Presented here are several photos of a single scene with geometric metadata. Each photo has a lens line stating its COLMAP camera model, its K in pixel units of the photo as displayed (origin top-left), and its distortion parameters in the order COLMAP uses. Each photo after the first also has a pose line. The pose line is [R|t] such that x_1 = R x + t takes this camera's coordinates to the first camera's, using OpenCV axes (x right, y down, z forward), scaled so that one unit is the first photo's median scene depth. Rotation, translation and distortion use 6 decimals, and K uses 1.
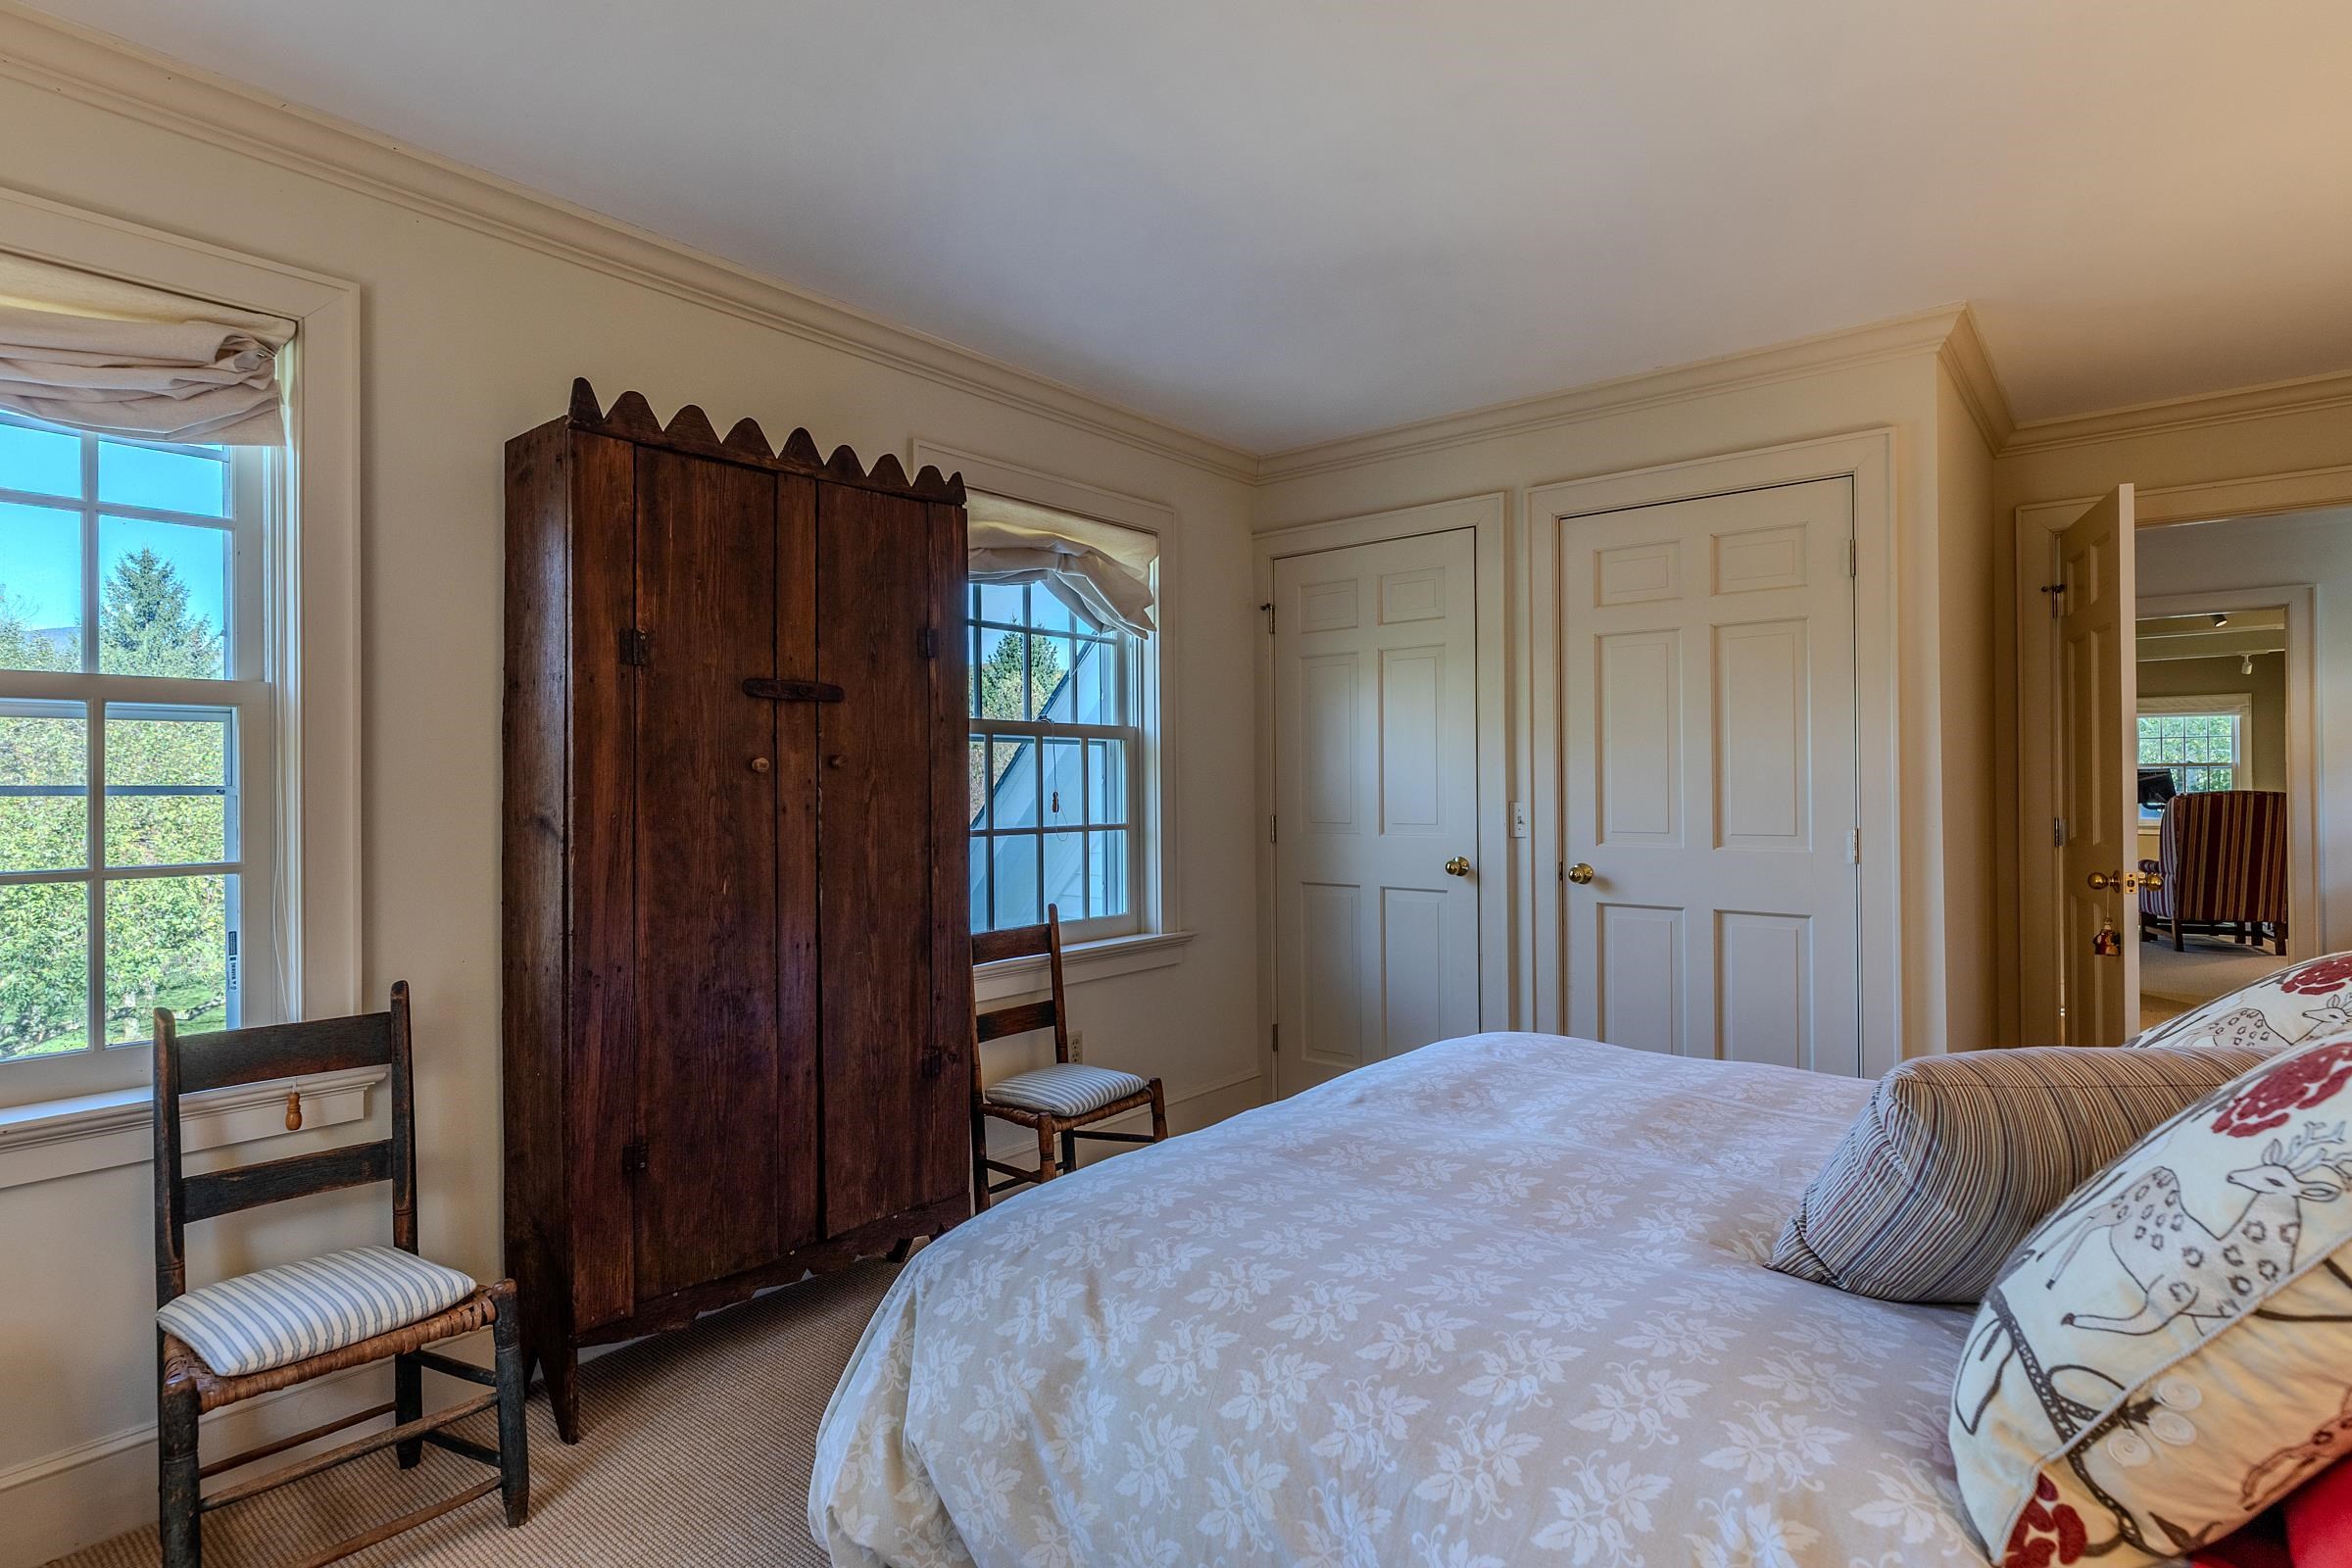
lens RADIAL K [[1198.2, 0, 1176.0], [0, 1198.2, 784.0], [0, 0, 1]] dist [-0.065657, -0.000207]
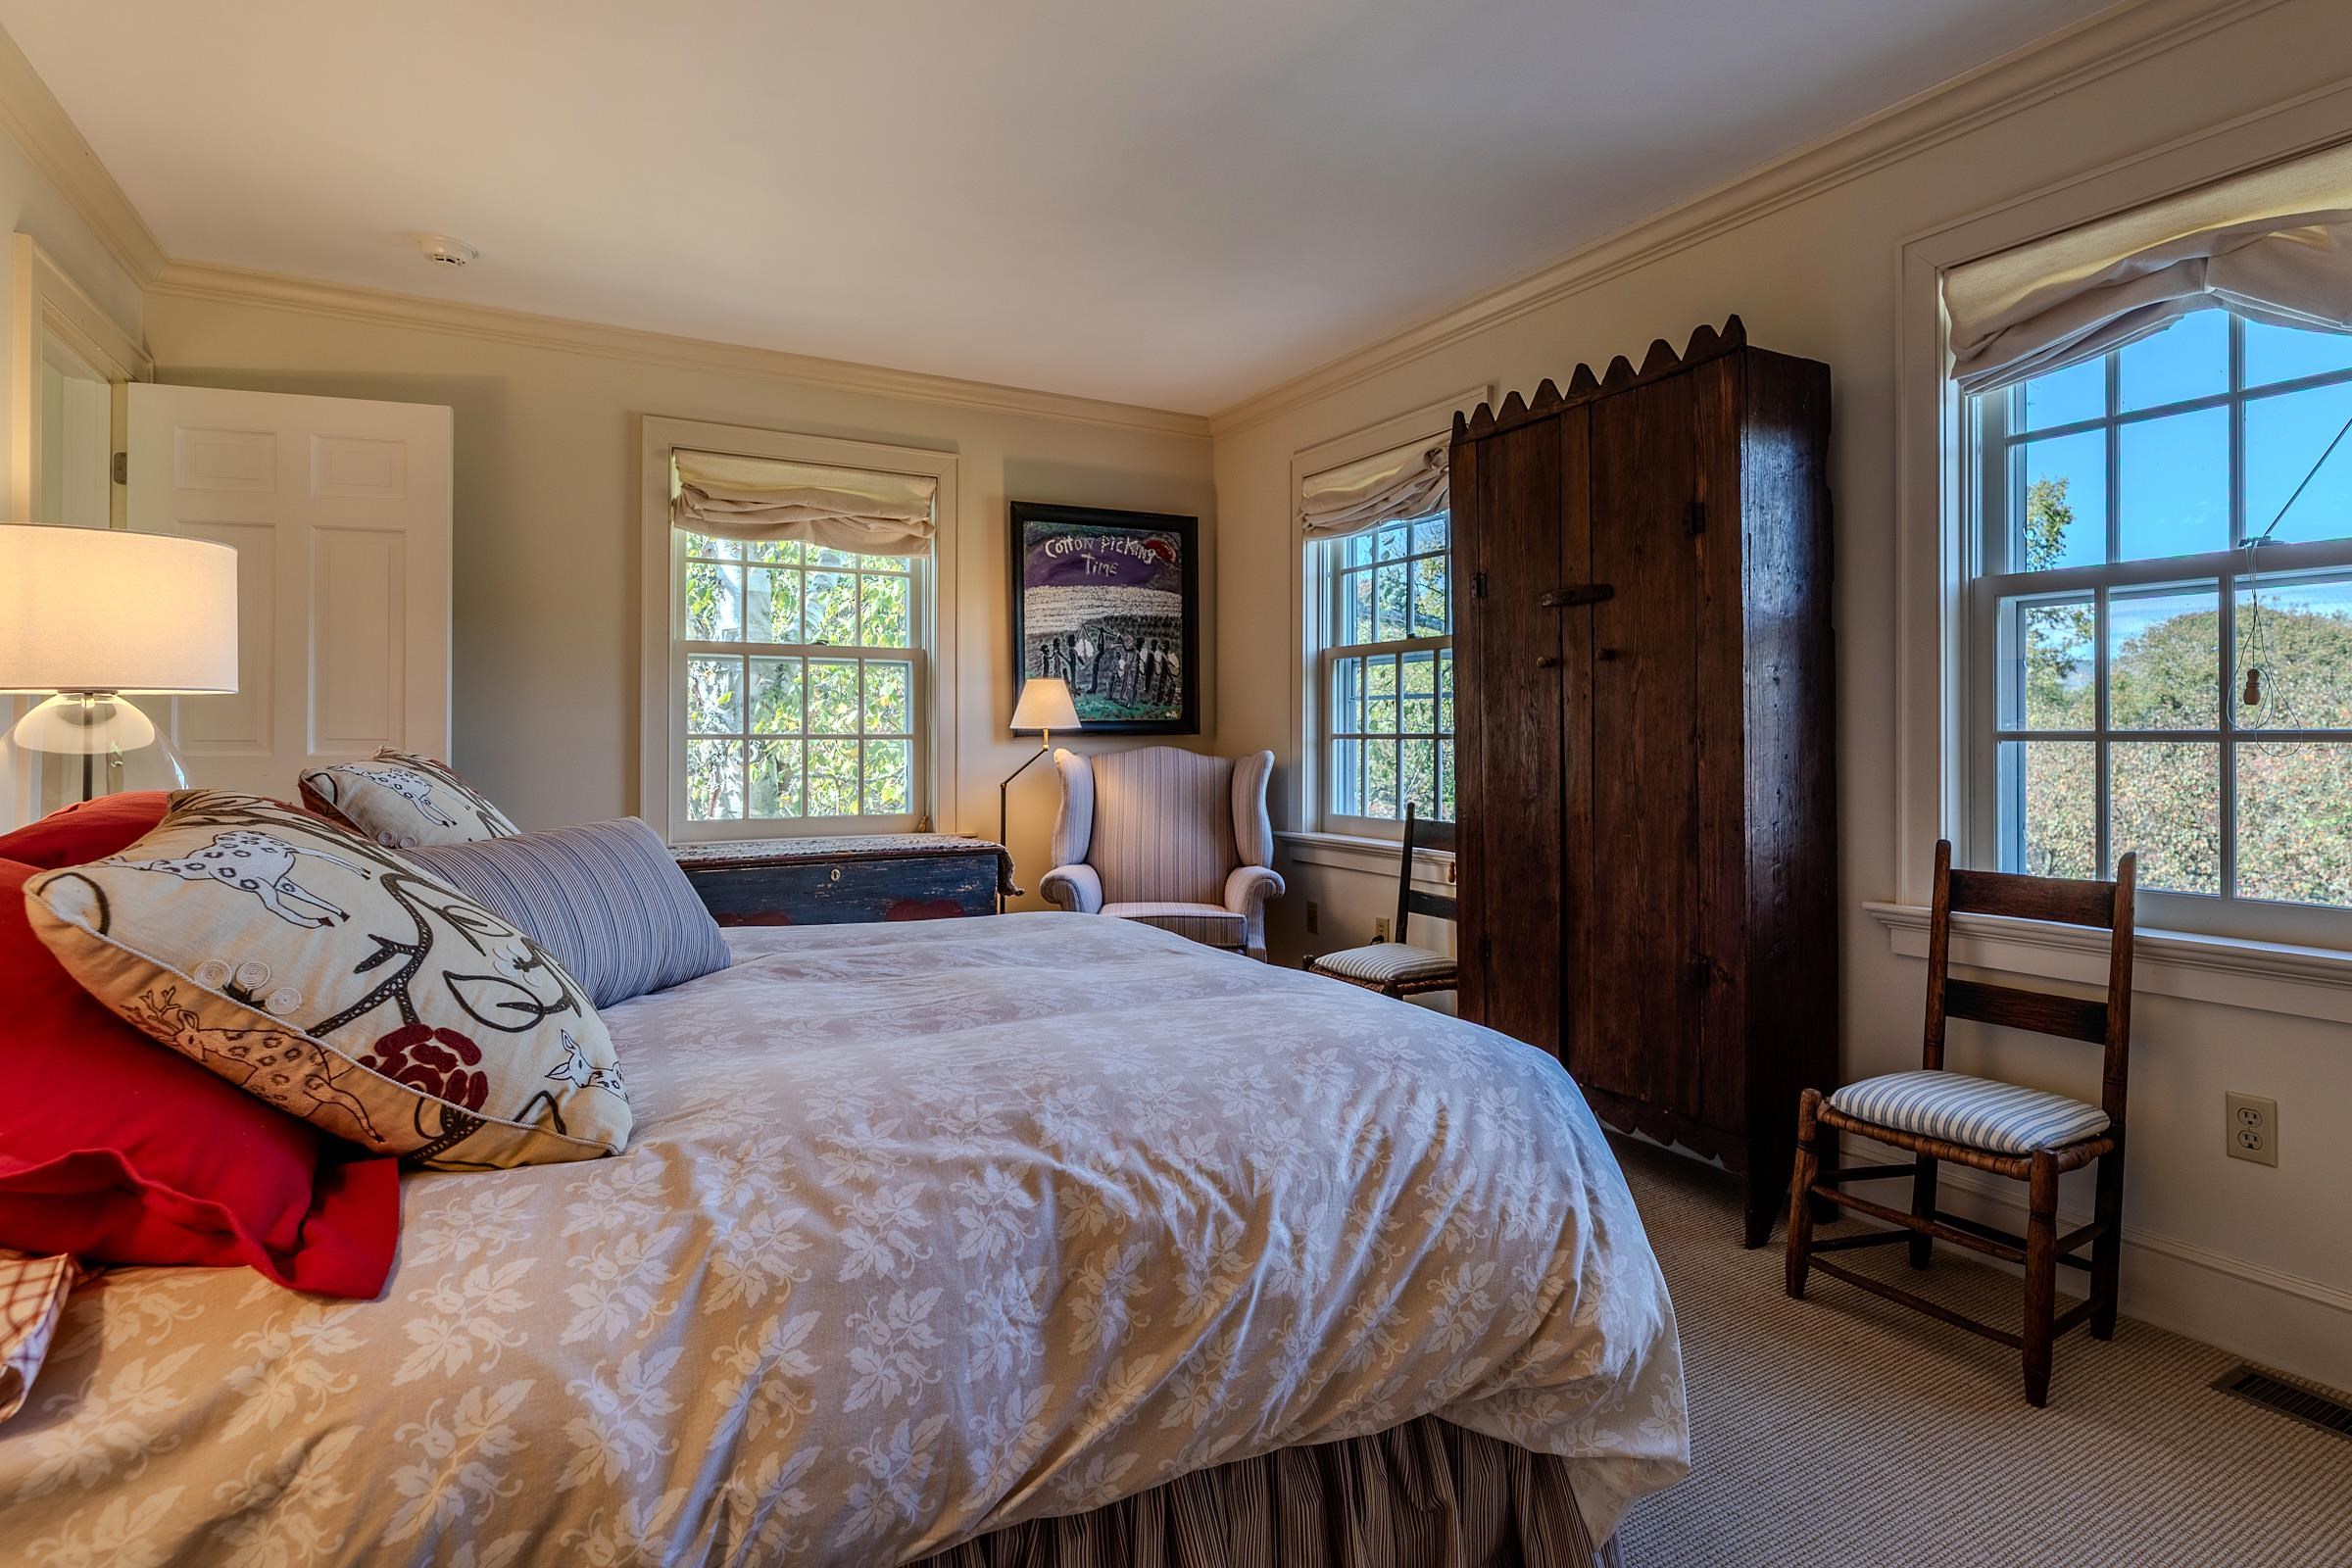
lens RADIAL K [[1195.5, 0, 1176.0], [0, 1195.5, 733.5], [0, 0, 1]] dist [-0.061359, 0.000050]
pose [[-0.405505, 0.009067, -0.914048, 0.831319], [0.005850, 0.999956, 0.007324, 0.041709], [0.914074, -0.002377, -0.405540, 1.041850]]
